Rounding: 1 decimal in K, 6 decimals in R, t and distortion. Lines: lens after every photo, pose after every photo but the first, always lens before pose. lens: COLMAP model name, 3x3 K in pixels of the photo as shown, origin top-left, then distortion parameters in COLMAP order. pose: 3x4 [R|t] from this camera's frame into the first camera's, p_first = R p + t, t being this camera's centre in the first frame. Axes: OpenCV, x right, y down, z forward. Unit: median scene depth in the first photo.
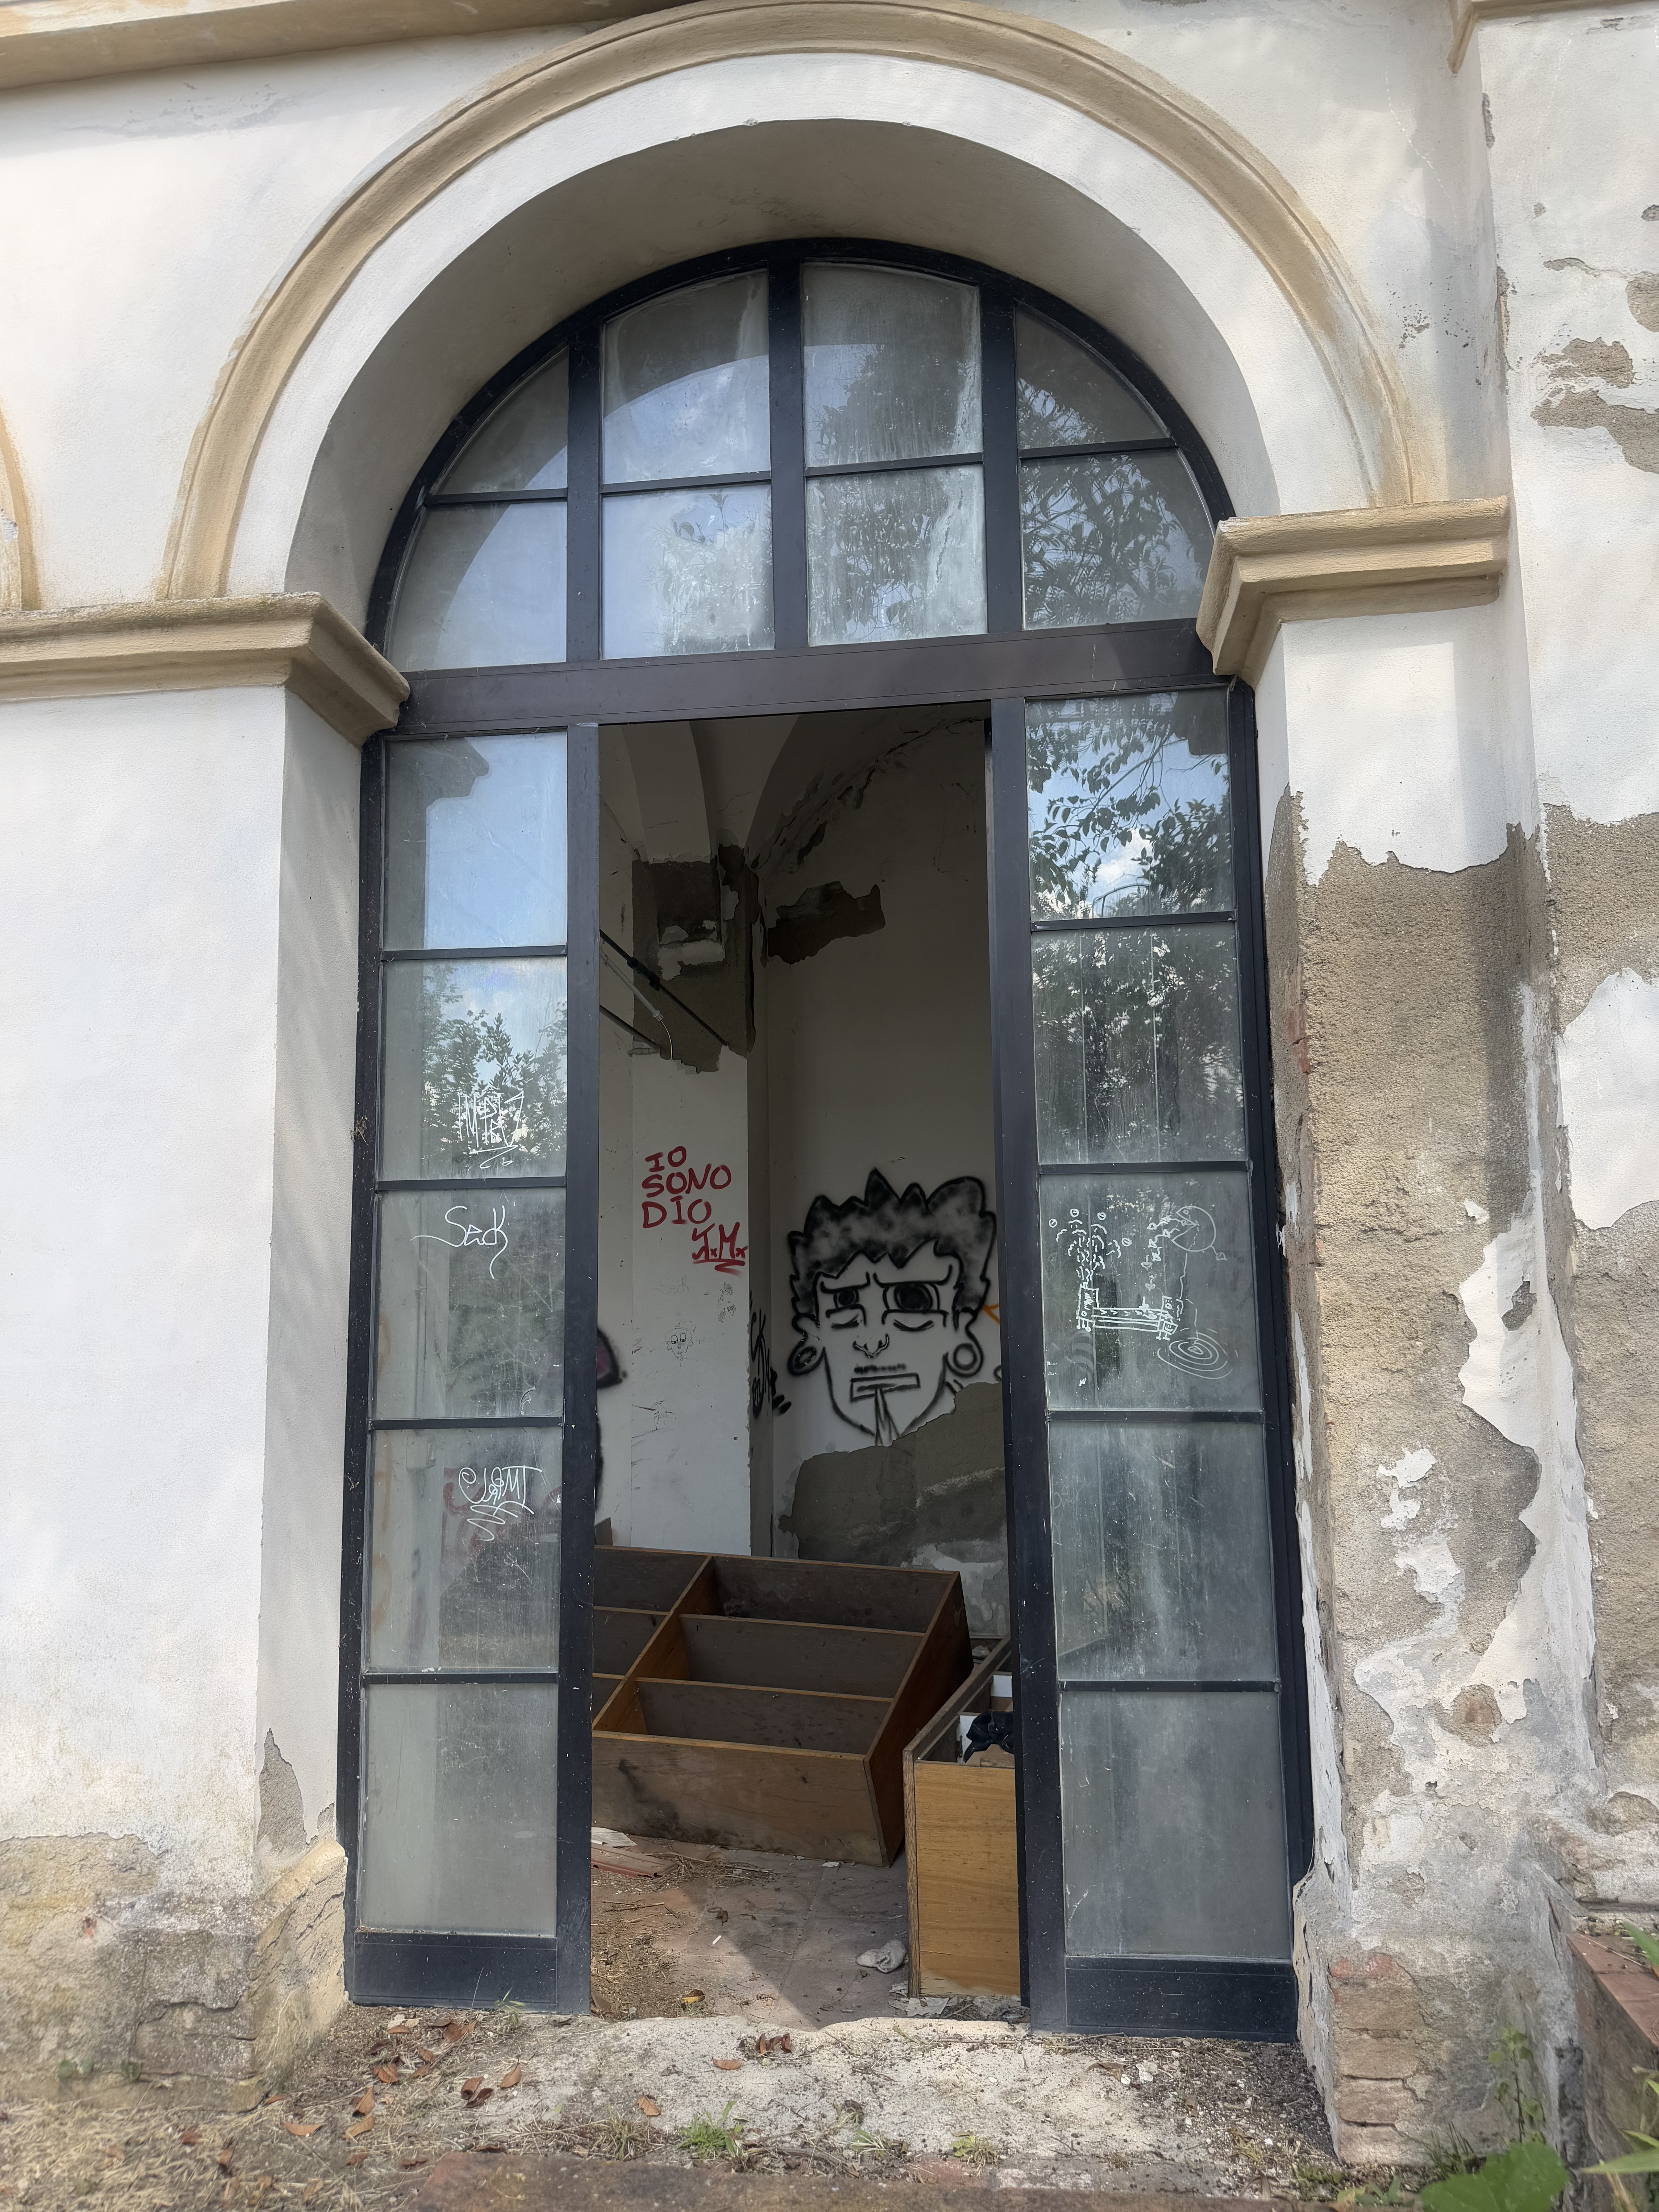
lens RADIAL K [[1735.3, 0, 907.8], [0, 1735.3, 1065.4], [0, 0, 1]] dist [0.075520, -0.097525]
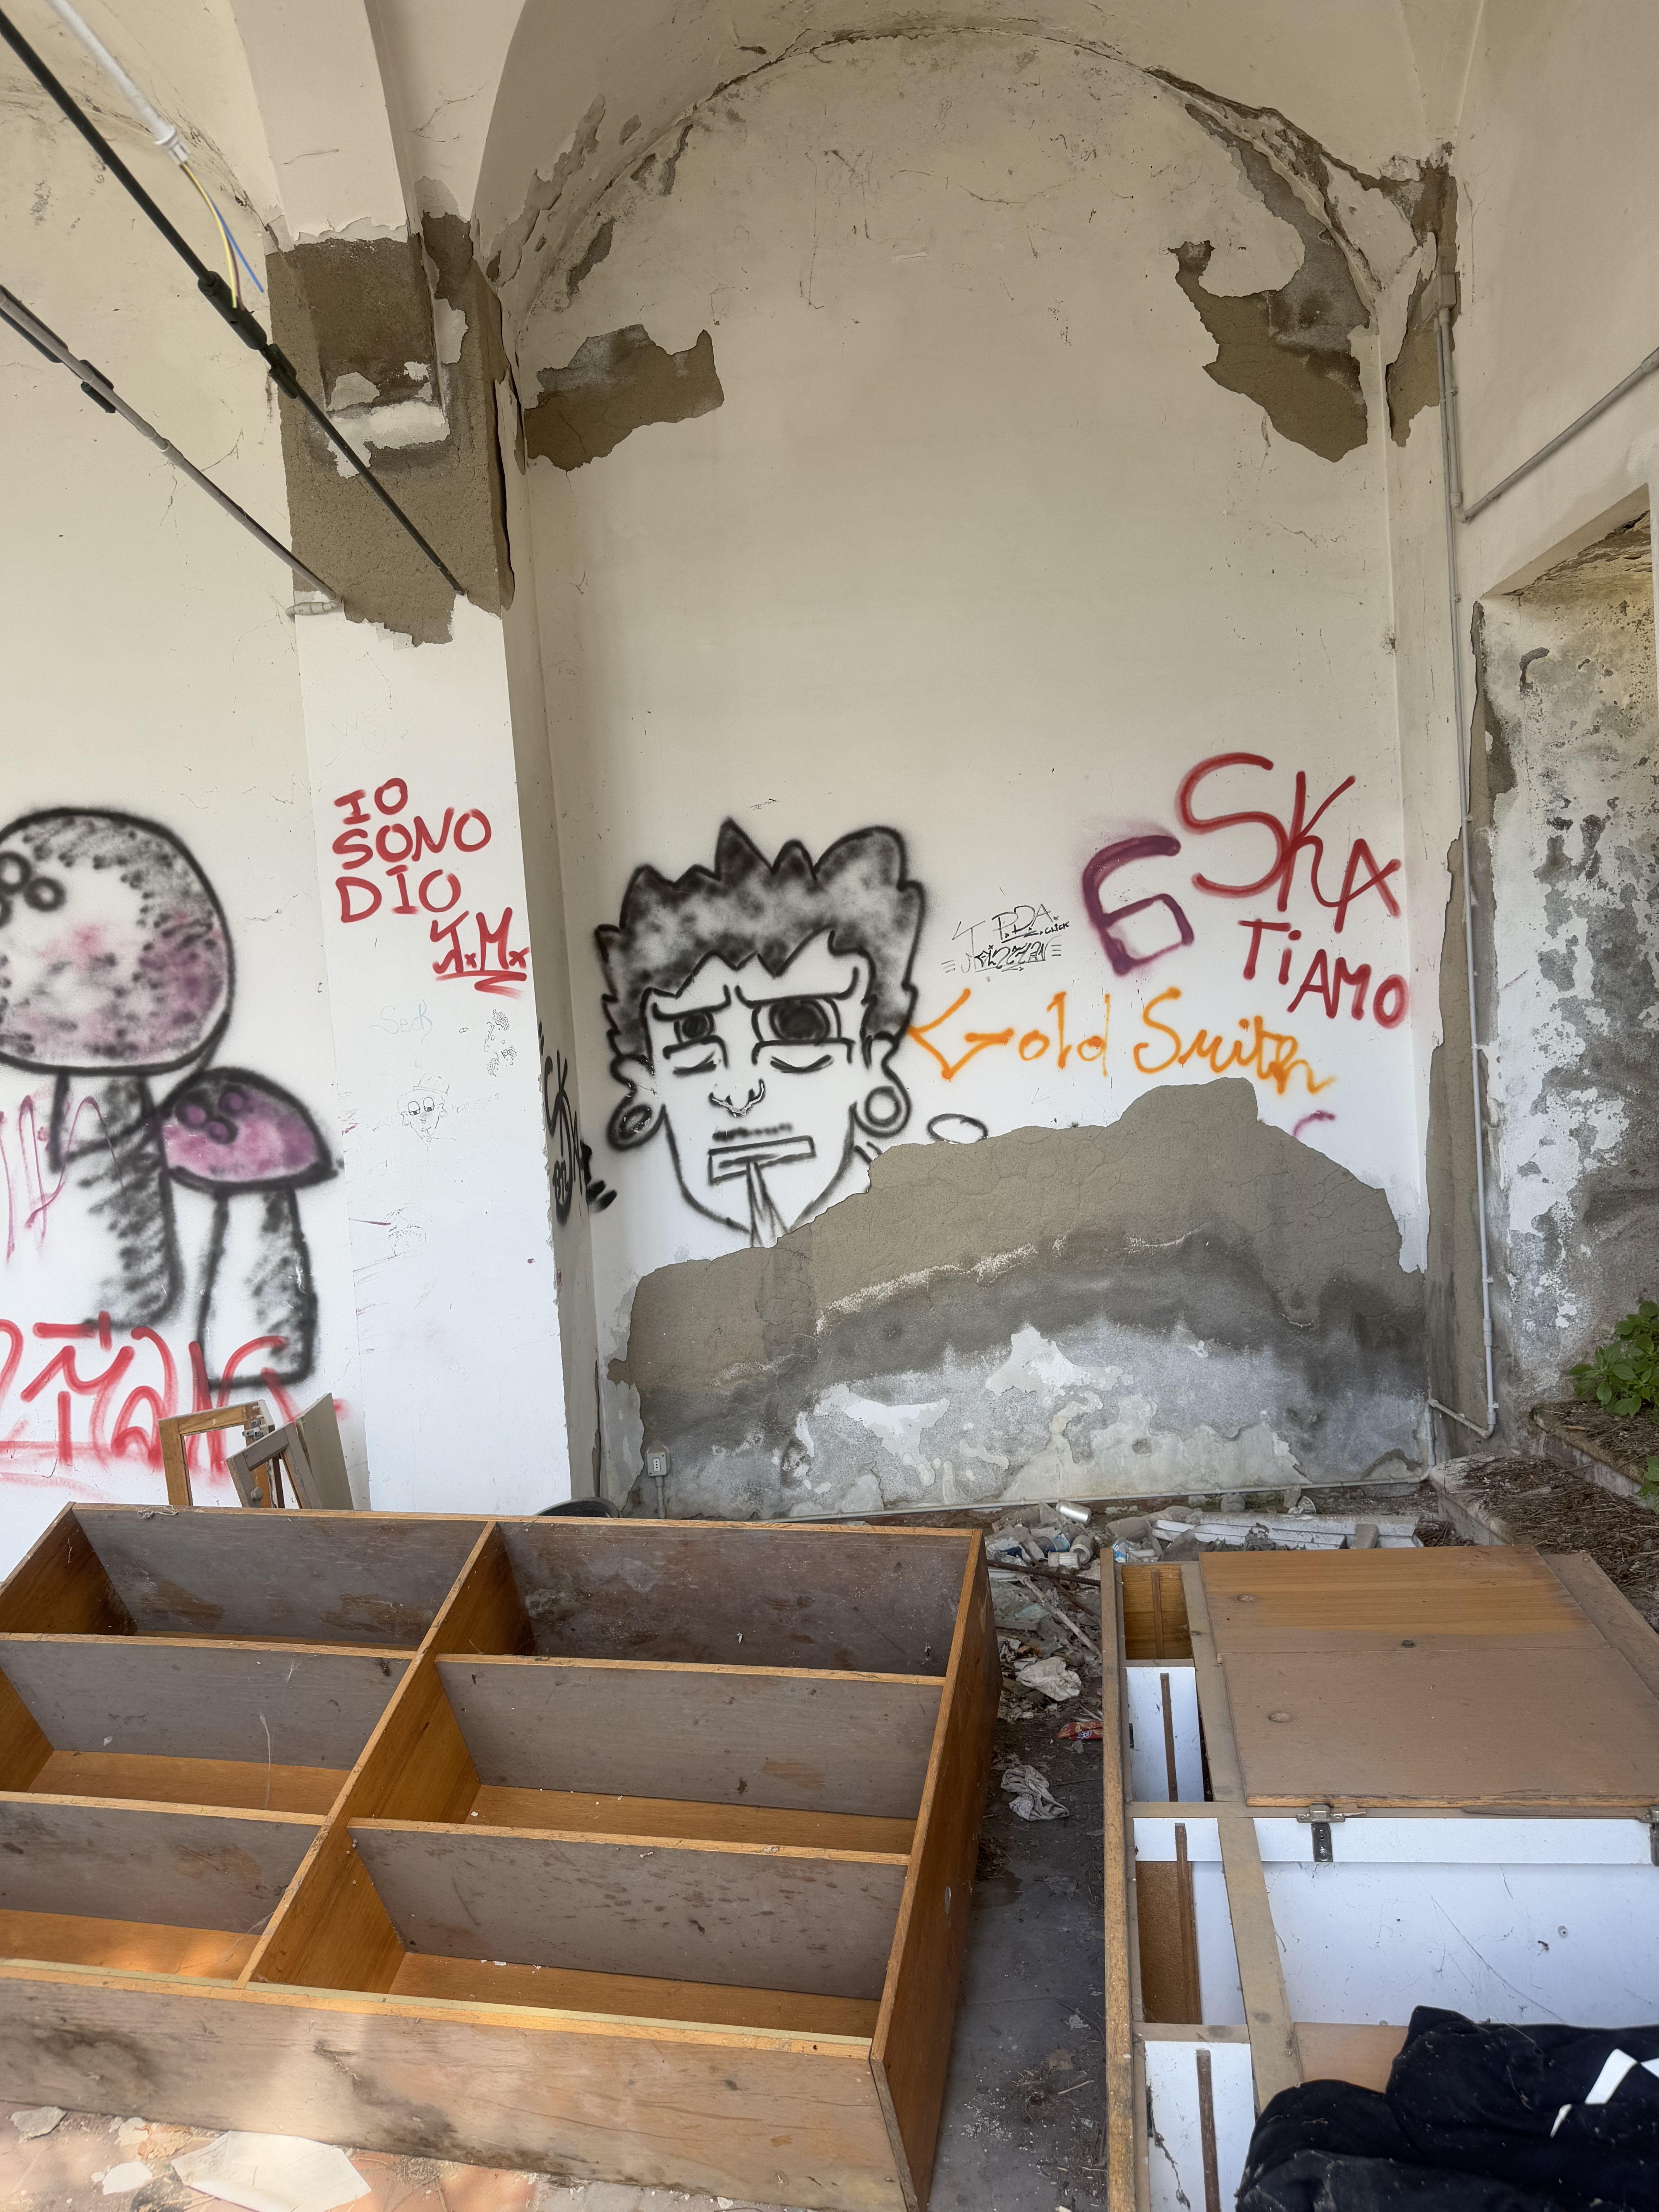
lens RADIAL K [[1735.3, 0, 907.8], [0, 1735.3, 1065.4], [0, 0, 1]] dist [0.075520, -0.097525]
pose [[0.991886, -0.053030, 0.115543, -0.032133], [0.034285, 0.986753, 0.158564, 0.049789], [-0.122421, -0.153316, 0.980565, 0.365584]]
